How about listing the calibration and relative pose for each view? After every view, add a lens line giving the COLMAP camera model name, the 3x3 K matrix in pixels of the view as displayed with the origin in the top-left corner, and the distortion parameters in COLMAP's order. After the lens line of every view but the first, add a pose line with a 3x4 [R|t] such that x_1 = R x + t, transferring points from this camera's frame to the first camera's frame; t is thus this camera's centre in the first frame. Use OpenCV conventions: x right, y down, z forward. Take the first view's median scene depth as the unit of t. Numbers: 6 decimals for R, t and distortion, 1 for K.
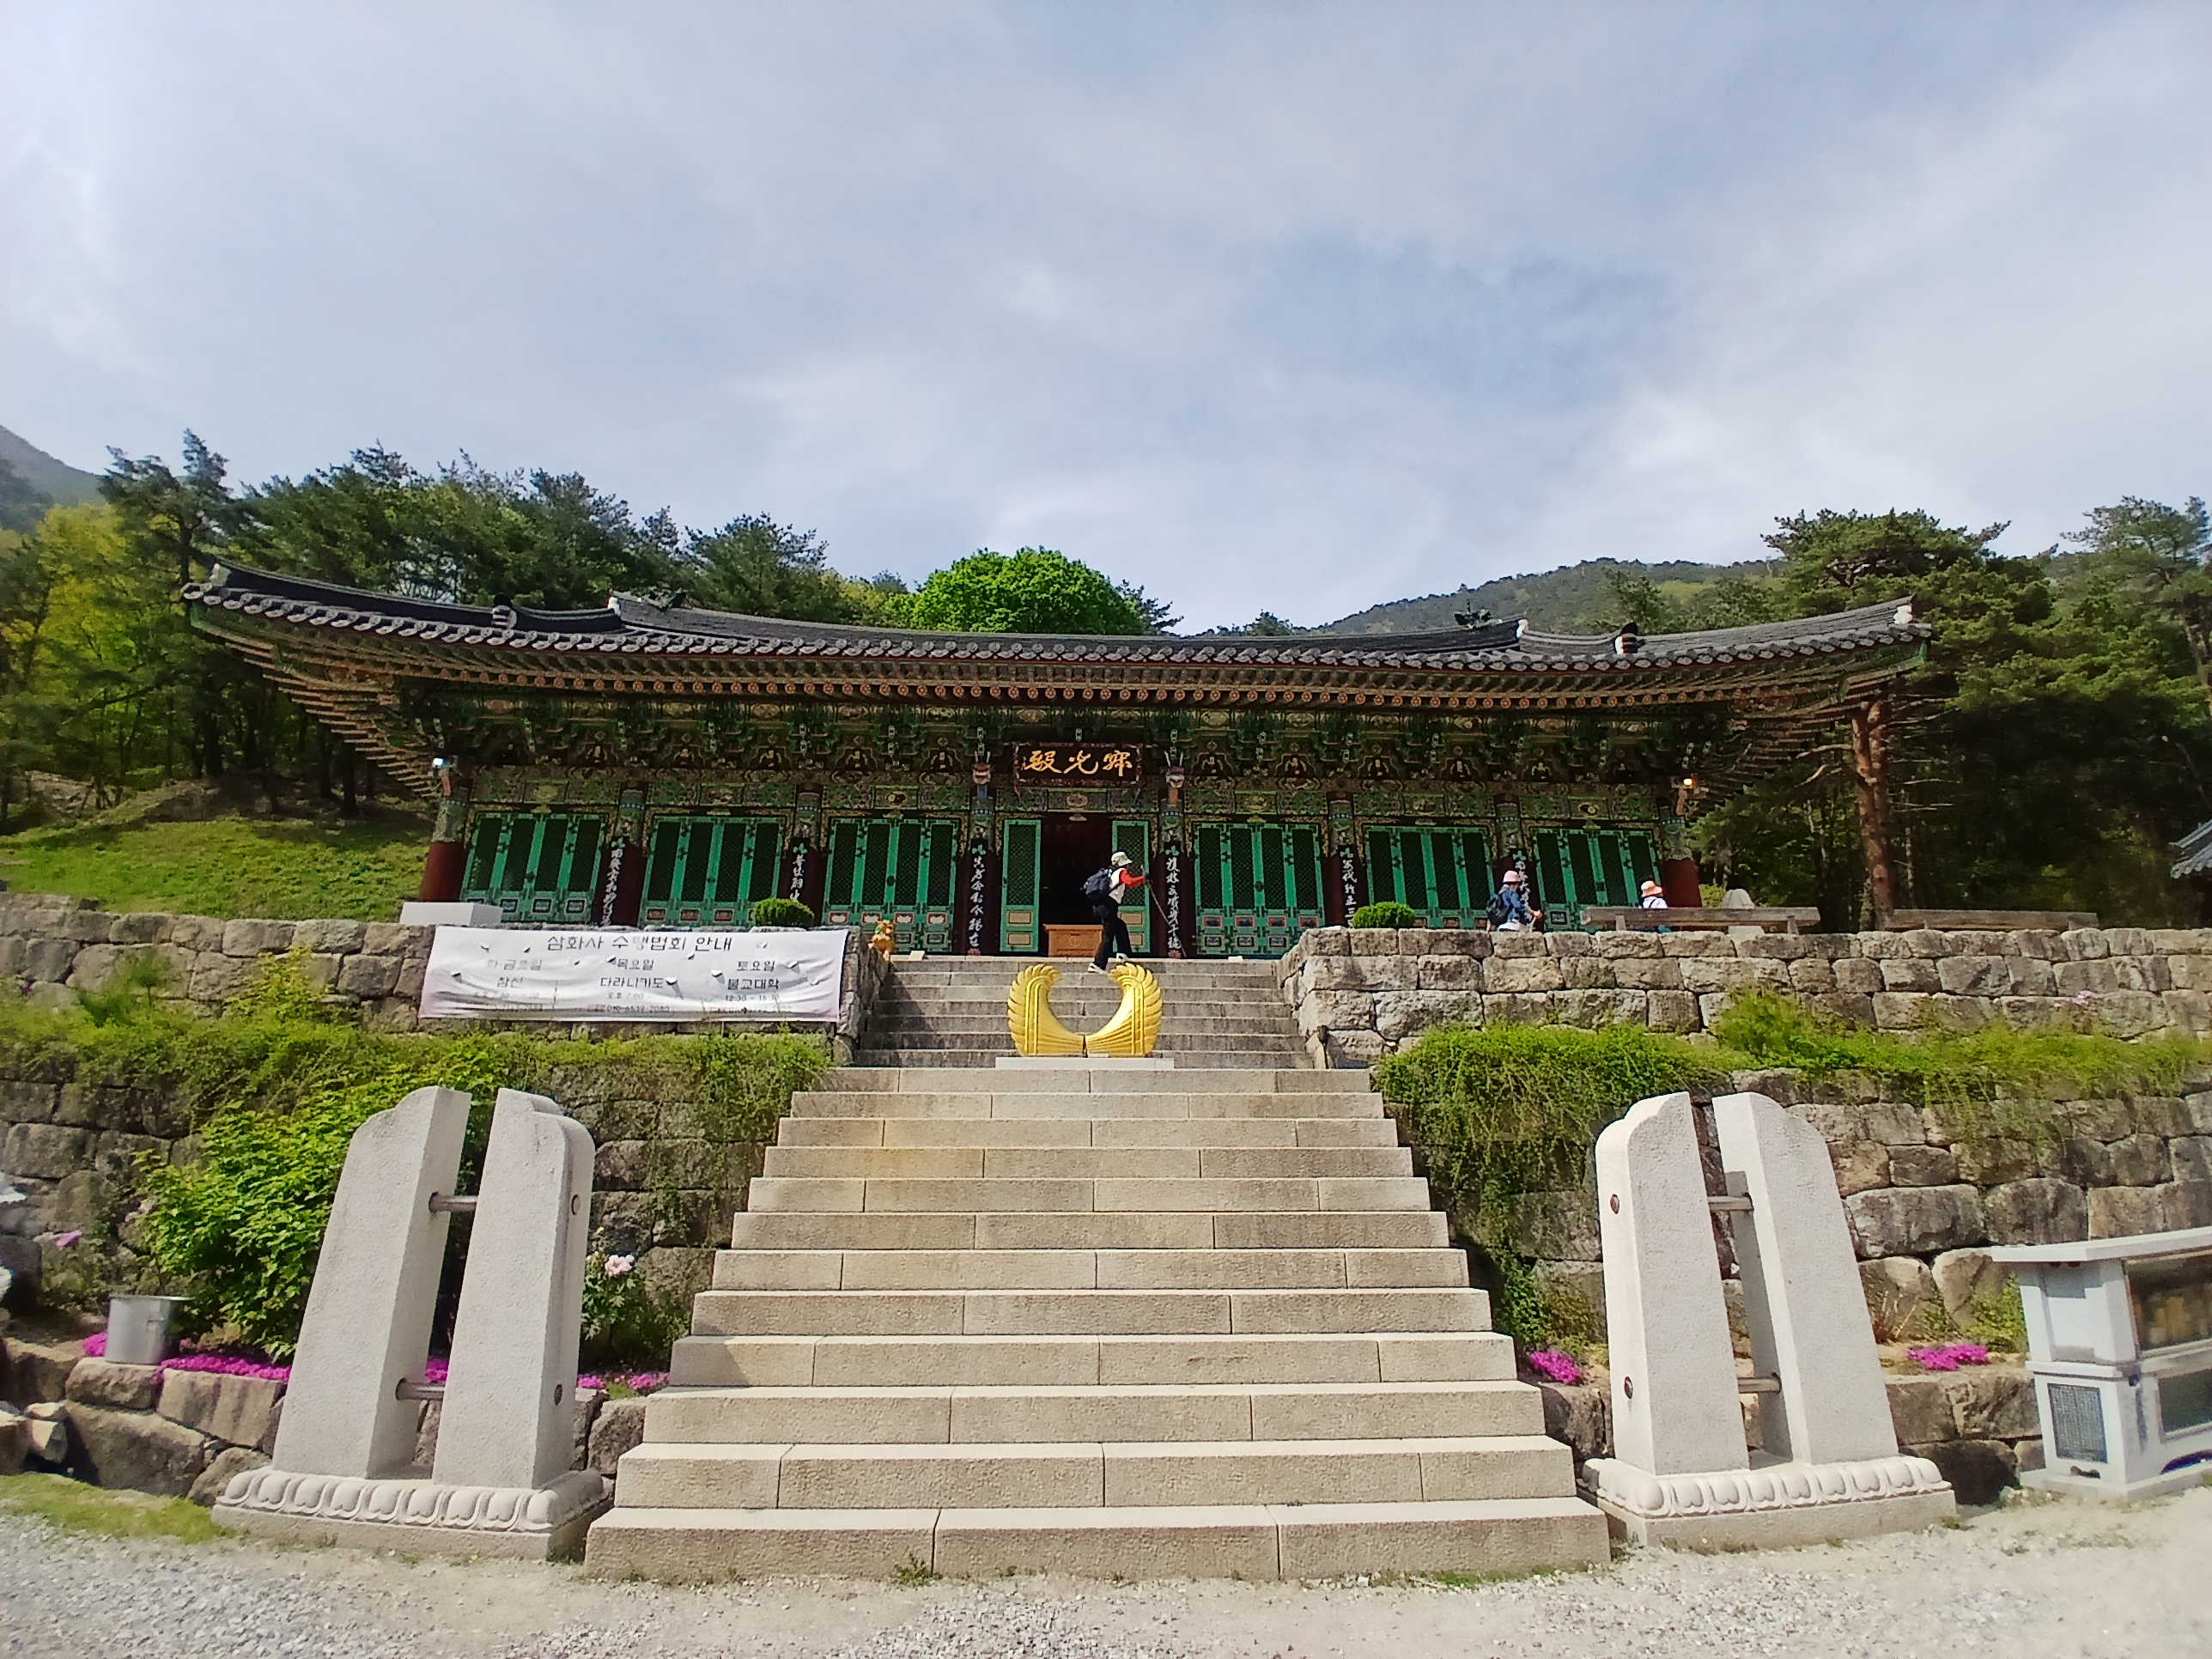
lens RADIAL K [[1122.4, 0, 1128.1], [0, 1122.4, 789.9], [0, 0, 1]] dist [-0.038093, -0.009622]
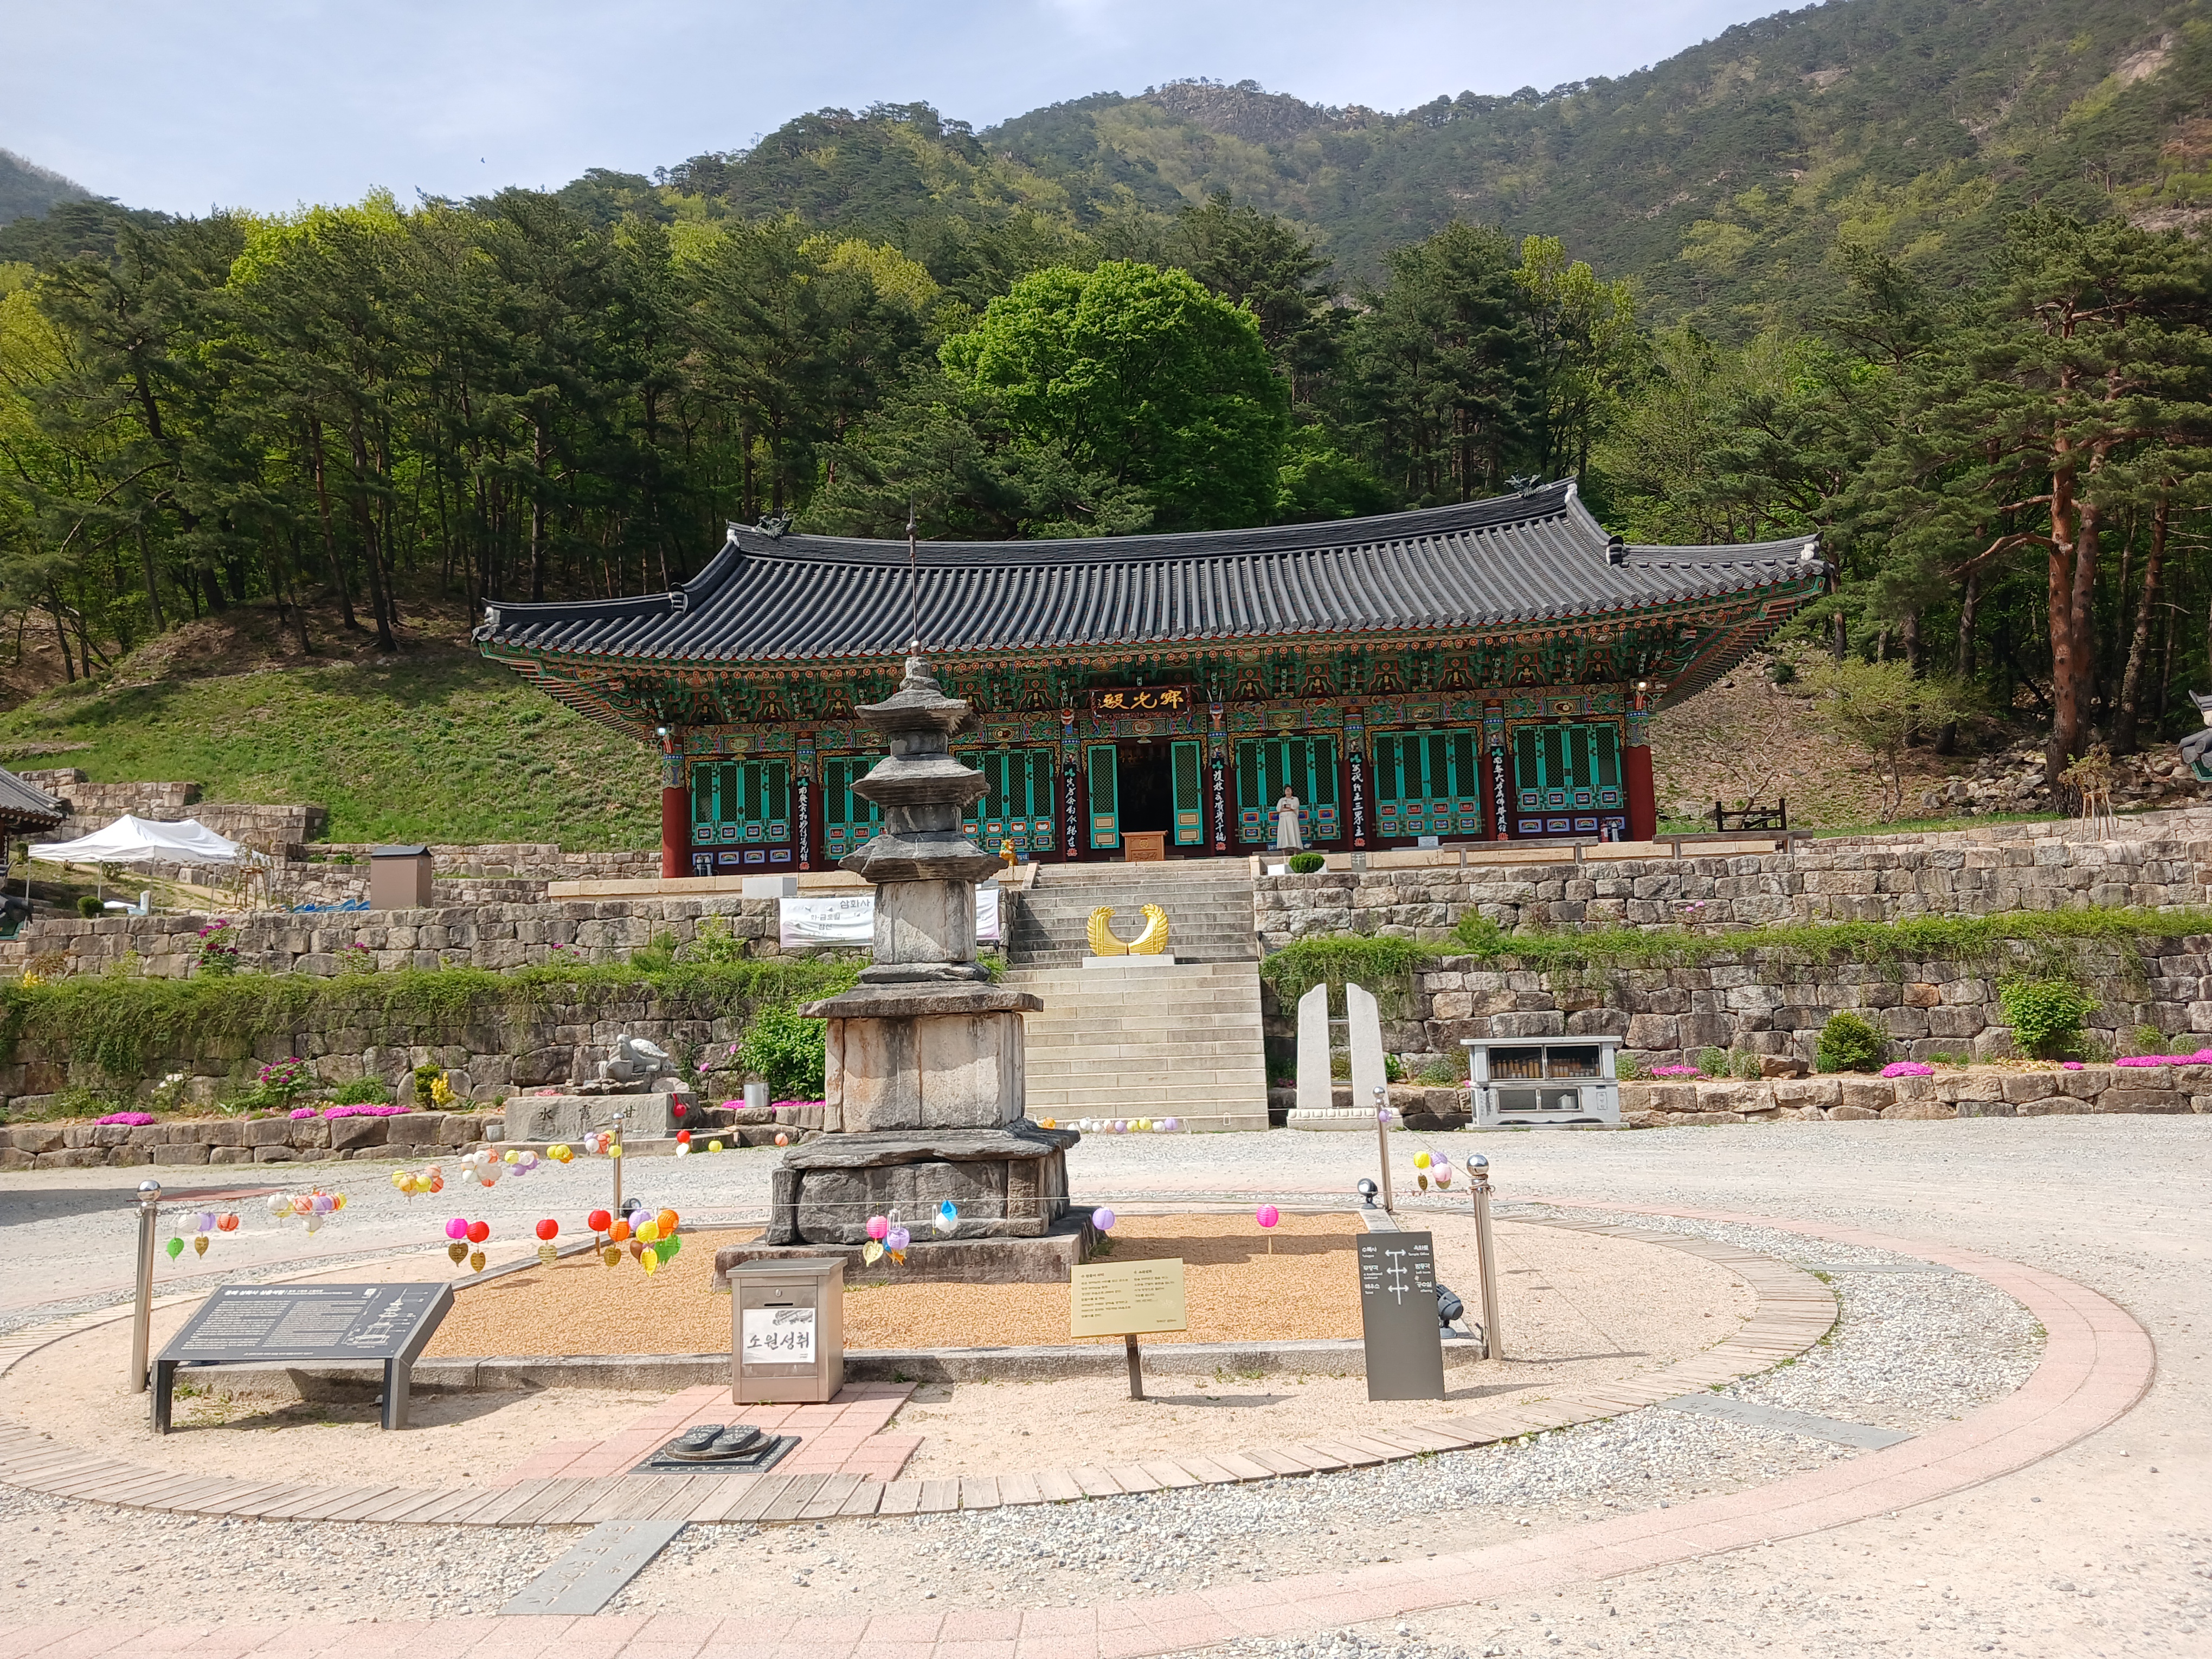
lens RADIAL K [[1777.9, 0, 1119.4], [0, 1777.9, 832.5], [0, 0, 1]] dist [0.024486, -0.035276]
pose [[0.991311, -0.042979, -0.124317, 0.180447], [0.072383, 0.967386, 0.242745, -0.380611], [0.109829, -0.249635, 0.962091, -1.017801]]
